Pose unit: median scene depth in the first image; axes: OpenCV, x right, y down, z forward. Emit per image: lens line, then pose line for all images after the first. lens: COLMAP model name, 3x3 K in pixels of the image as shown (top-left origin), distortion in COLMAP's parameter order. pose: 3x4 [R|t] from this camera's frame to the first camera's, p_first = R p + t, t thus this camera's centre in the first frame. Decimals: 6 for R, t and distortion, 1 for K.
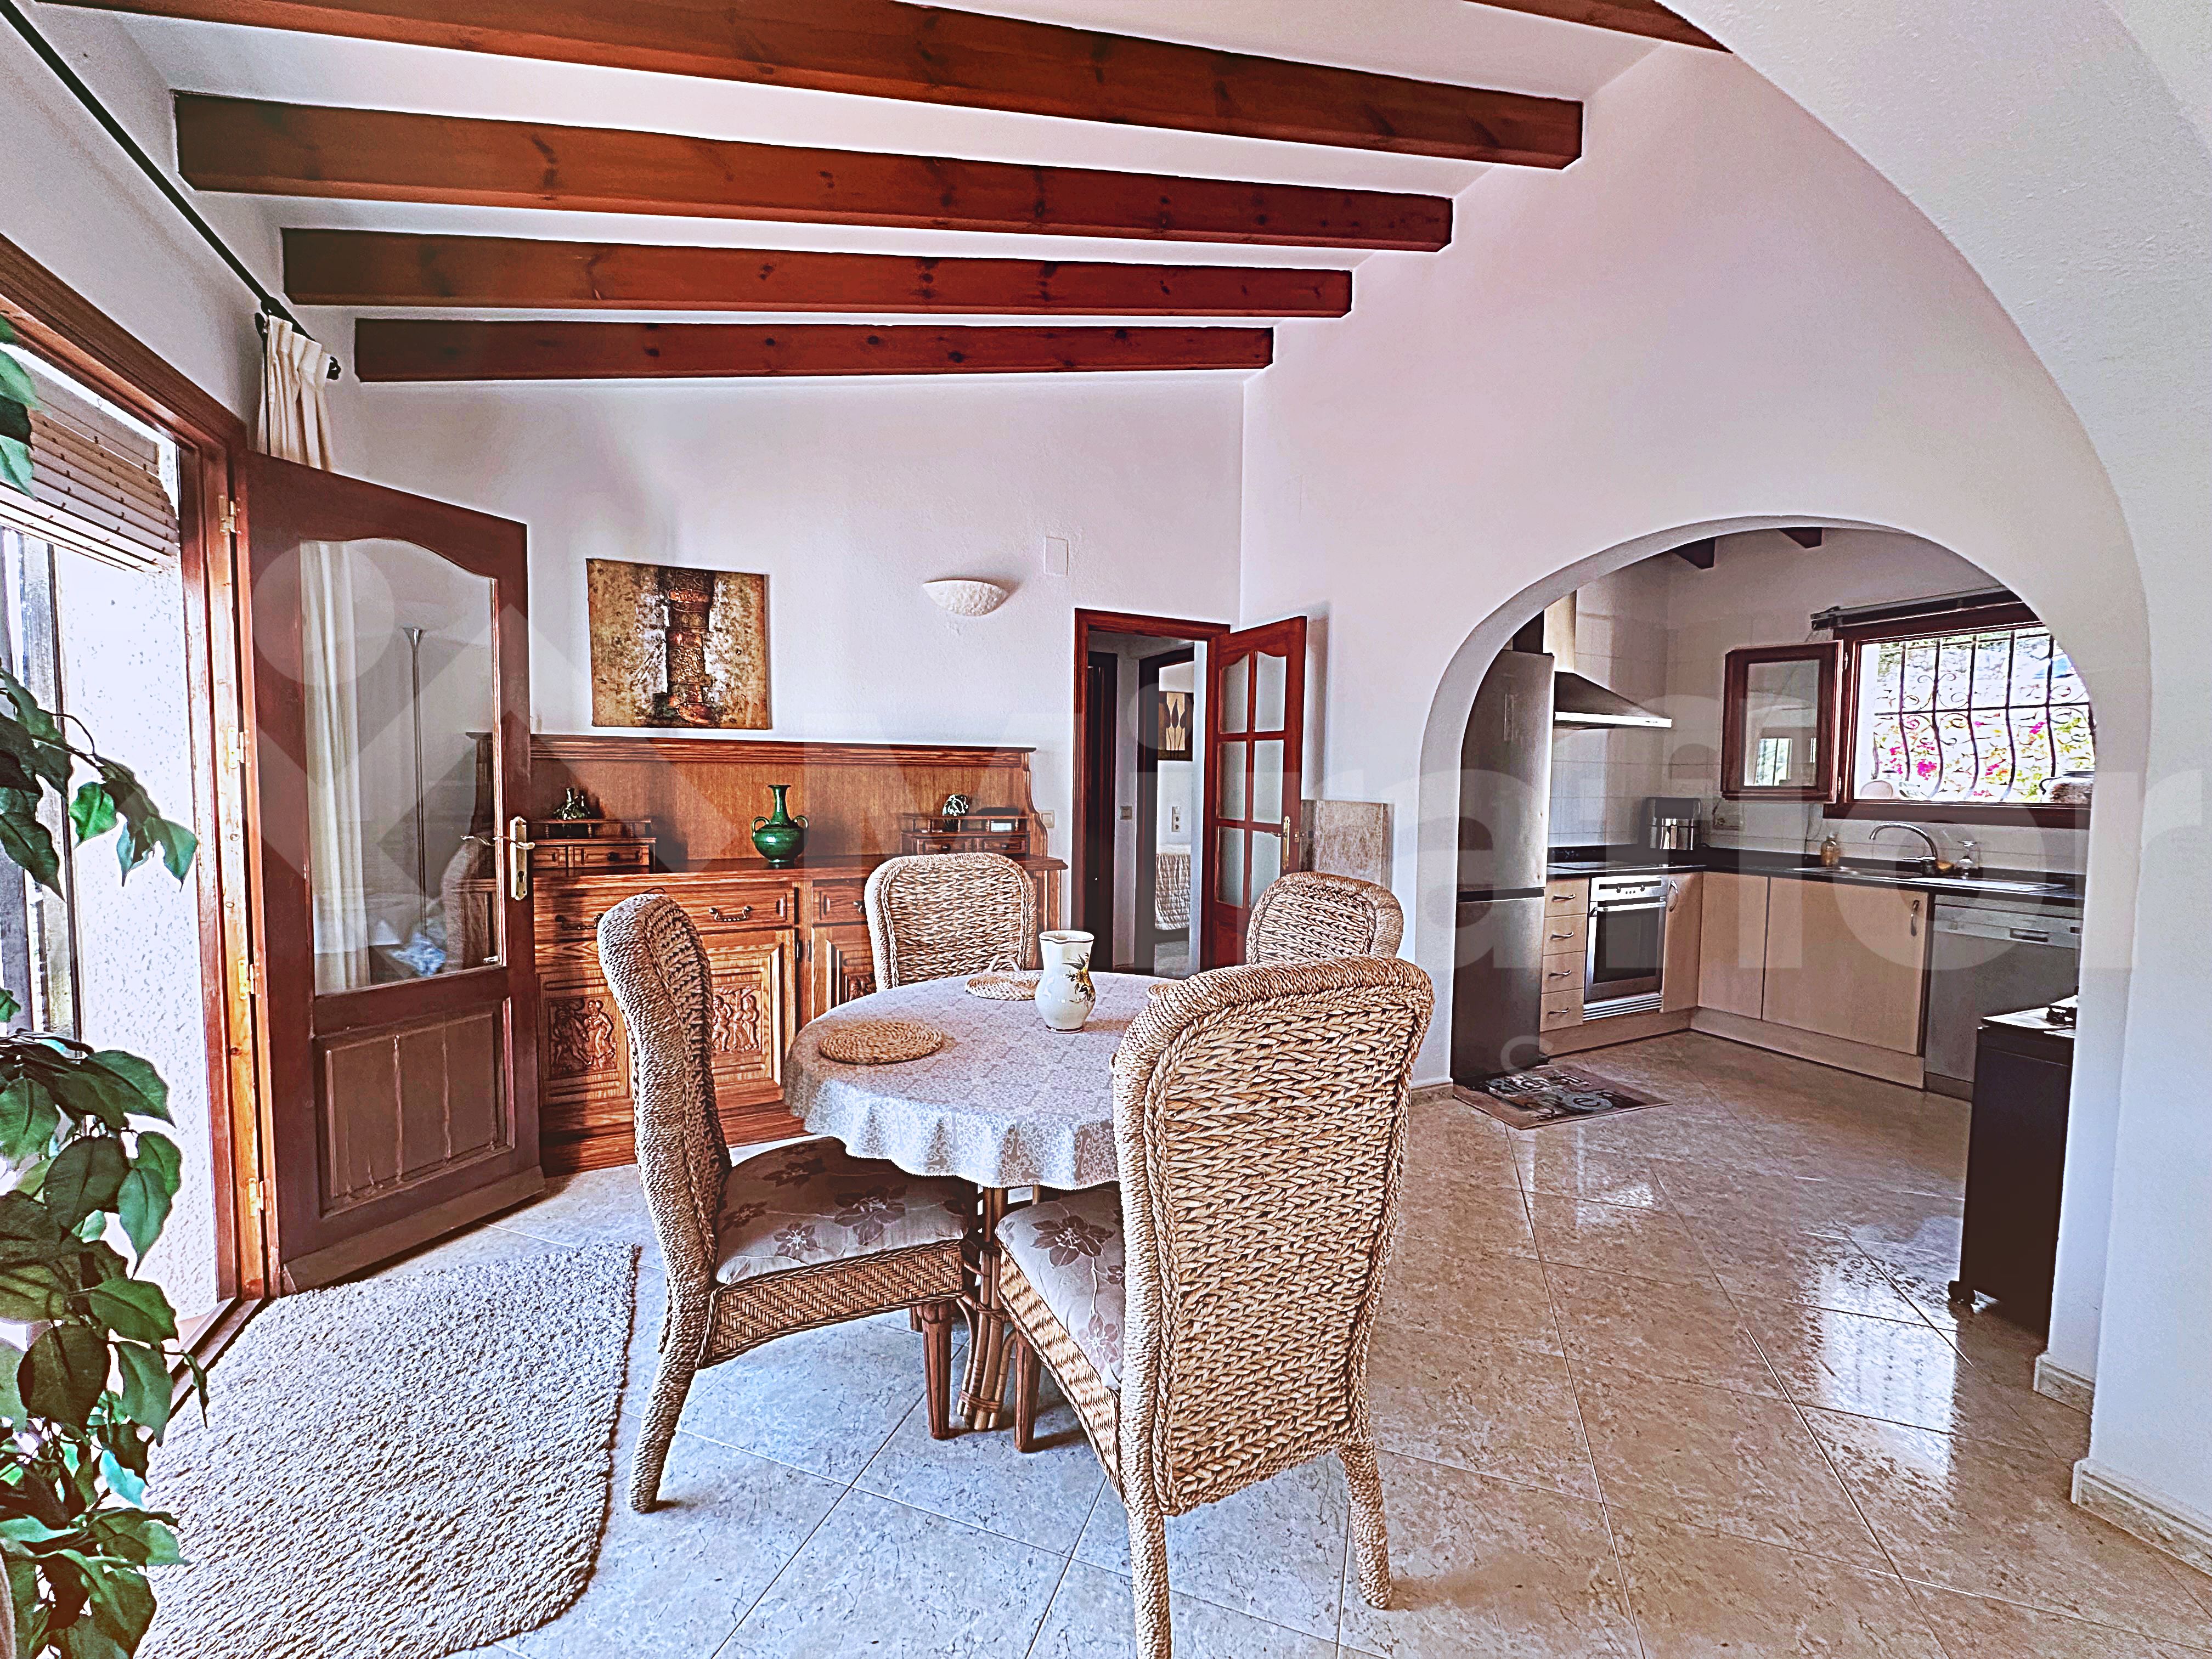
lens RADIAL K [[878.4, 0, 1103.3], [0, 878.4, 830.1], [0, 0, 1]] dist [-0.009585, 0.001633]
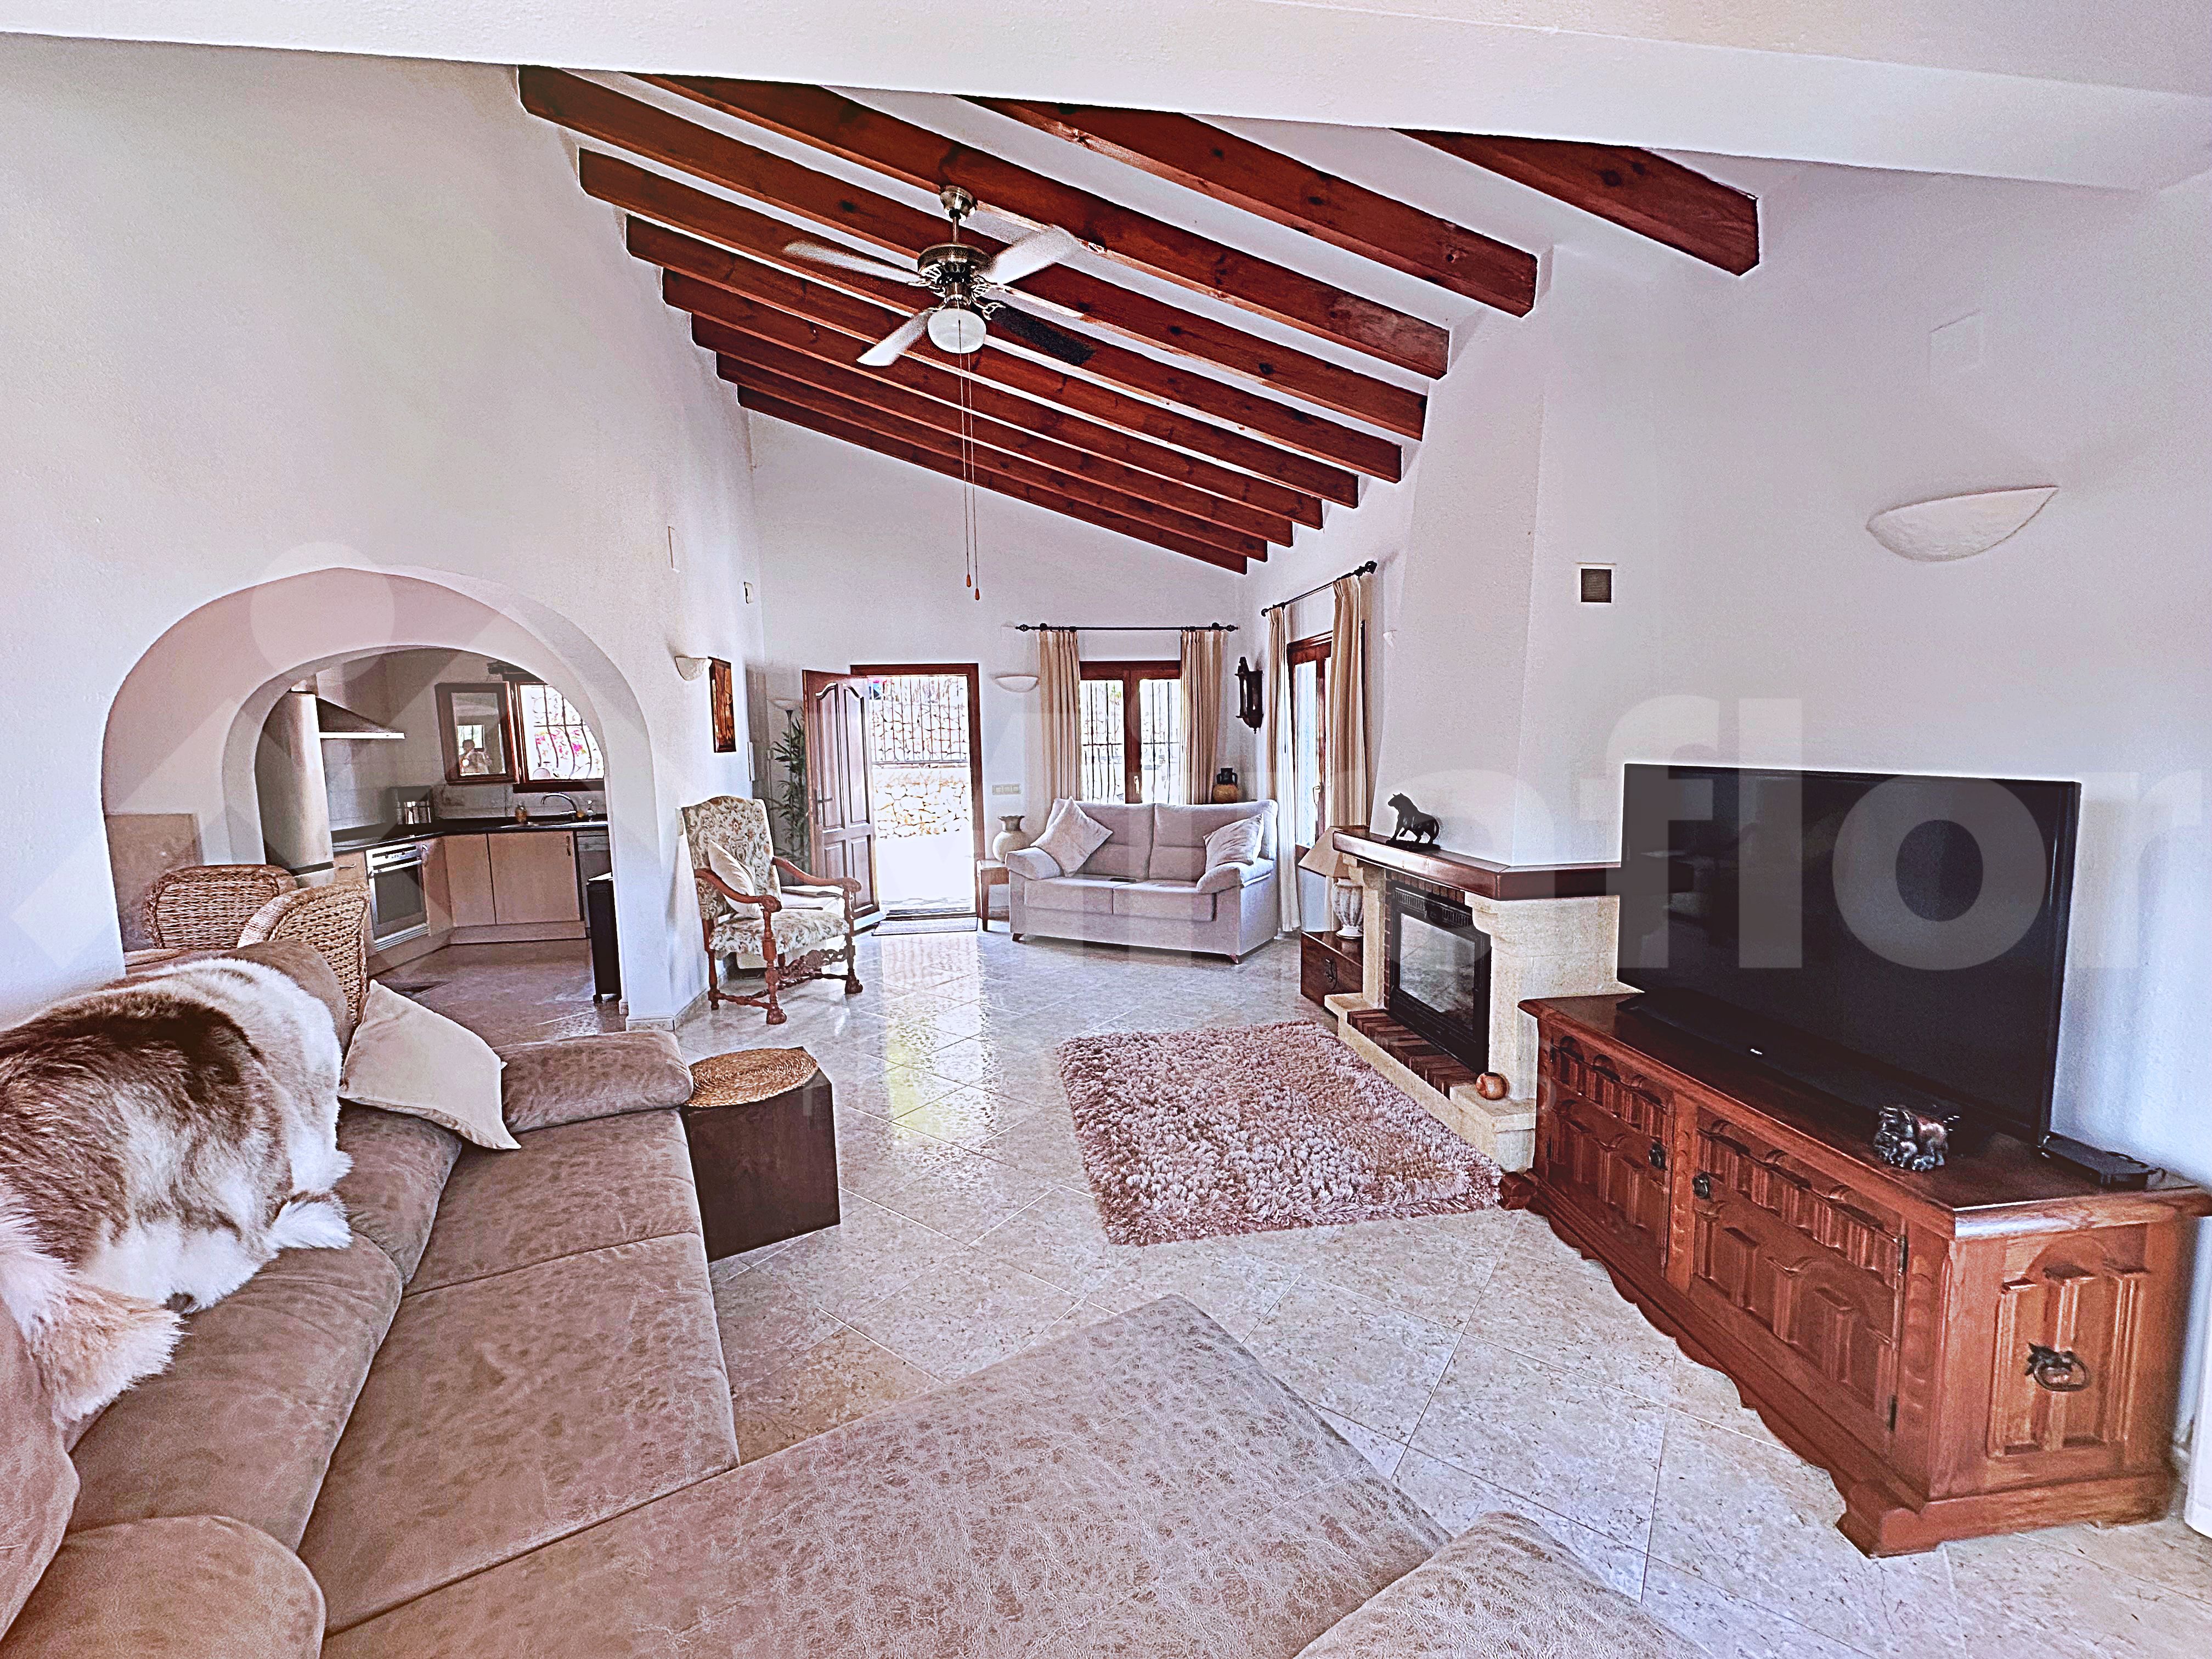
lens RADIAL K [[878.4, 0, 1114.5], [0, 878.4, 830.0], [0, 0, 1]] dist [-0.009585, 0.001633]
pose [[0.279941, -0.121880, 0.952249, -0.515075], [0.082903, 0.991272, 0.102503, -0.025790], [-0.956431, 0.050250, 0.287602, -0.654480]]
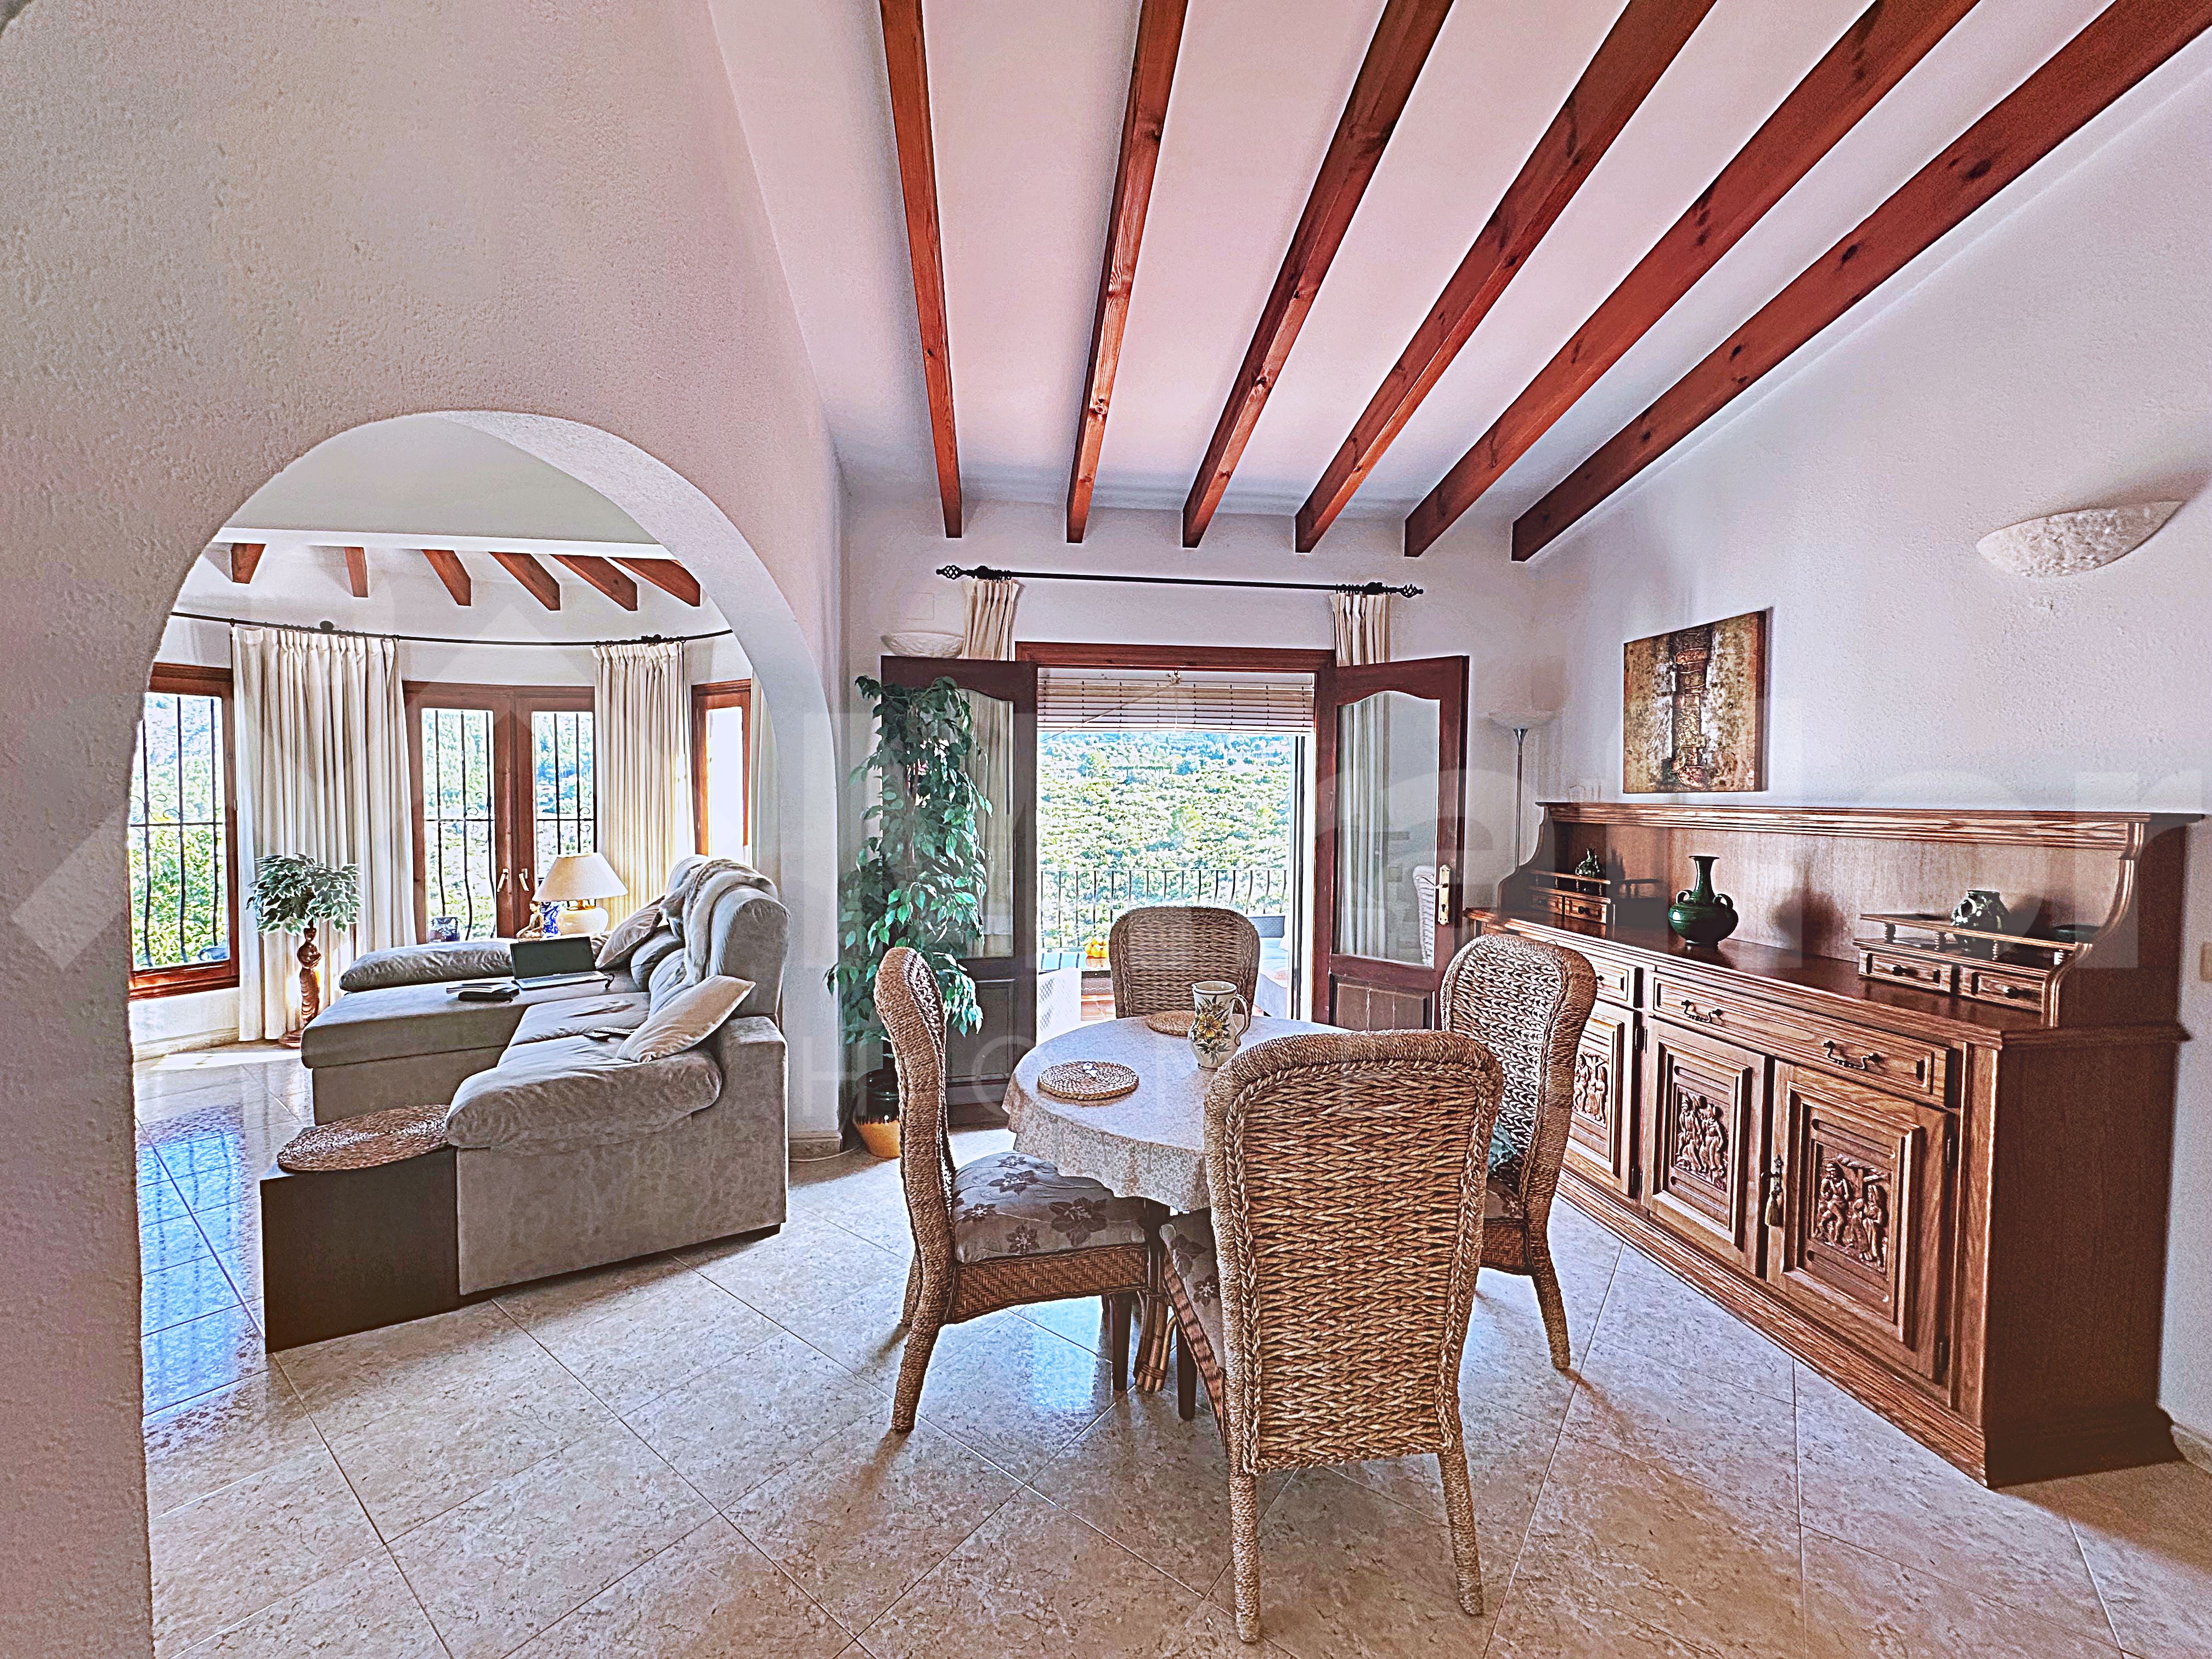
lens RADIAL K [[878.4, 0, 1101.5], [0, 878.4, 828.4], [0, 0, 1]] dist [-0.009585, 0.001633]
pose [[-0.306420, 0.021520, -0.951653, 0.626121], [-0.071797, 0.996374, 0.045649, -0.073271], [0.949185, 0.082314, -0.303764, 0.671125]]
